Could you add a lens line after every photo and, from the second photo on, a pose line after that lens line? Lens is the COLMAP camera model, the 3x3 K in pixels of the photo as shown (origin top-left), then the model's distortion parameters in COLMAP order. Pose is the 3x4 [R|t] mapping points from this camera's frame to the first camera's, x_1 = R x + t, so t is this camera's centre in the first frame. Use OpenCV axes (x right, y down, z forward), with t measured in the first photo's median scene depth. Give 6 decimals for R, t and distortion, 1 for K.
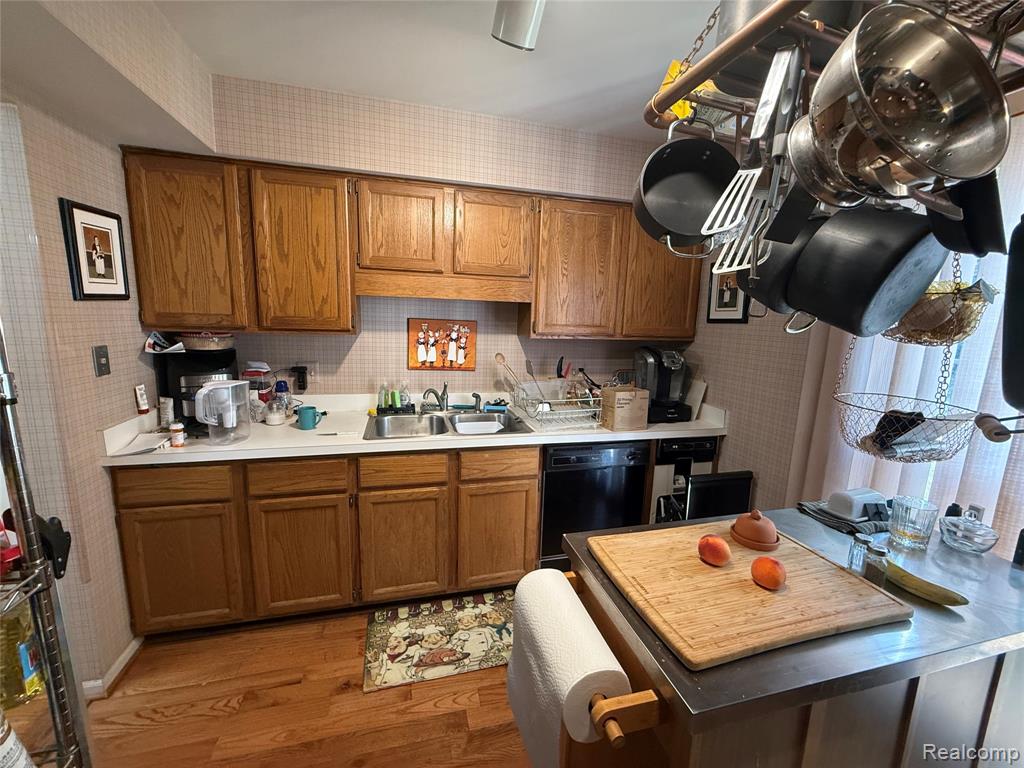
lens RADIAL K [[410.2, 0, 504.8], [0, 410.2, 385.3], [0, 0, 1]] dist [0.003455, -0.001331]
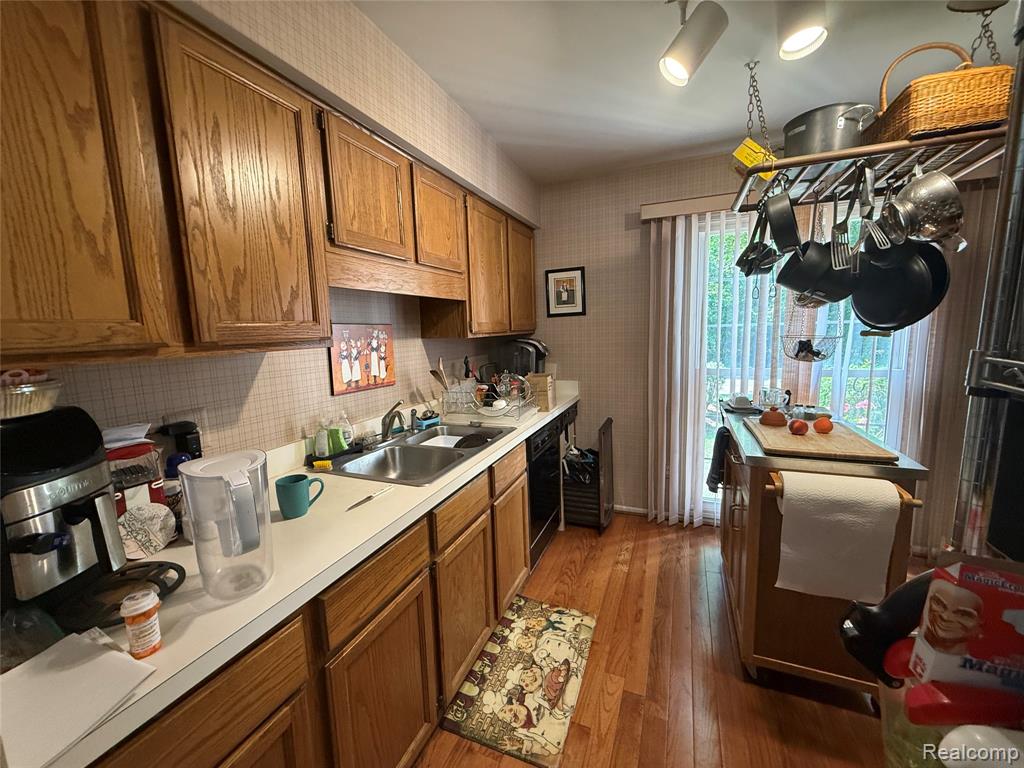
lens RADIAL K [[410.2, 0, 509.1], [0, 410.2, 384.8], [0, 0, 1]] dist [0.003455, -0.001331]
pose [[0.599340, -0.159851, 0.784372, -0.714760], [0.184868, 0.981011, 0.058667, -0.050745], [-0.778855, 0.109843, 0.617510, 0.384324]]
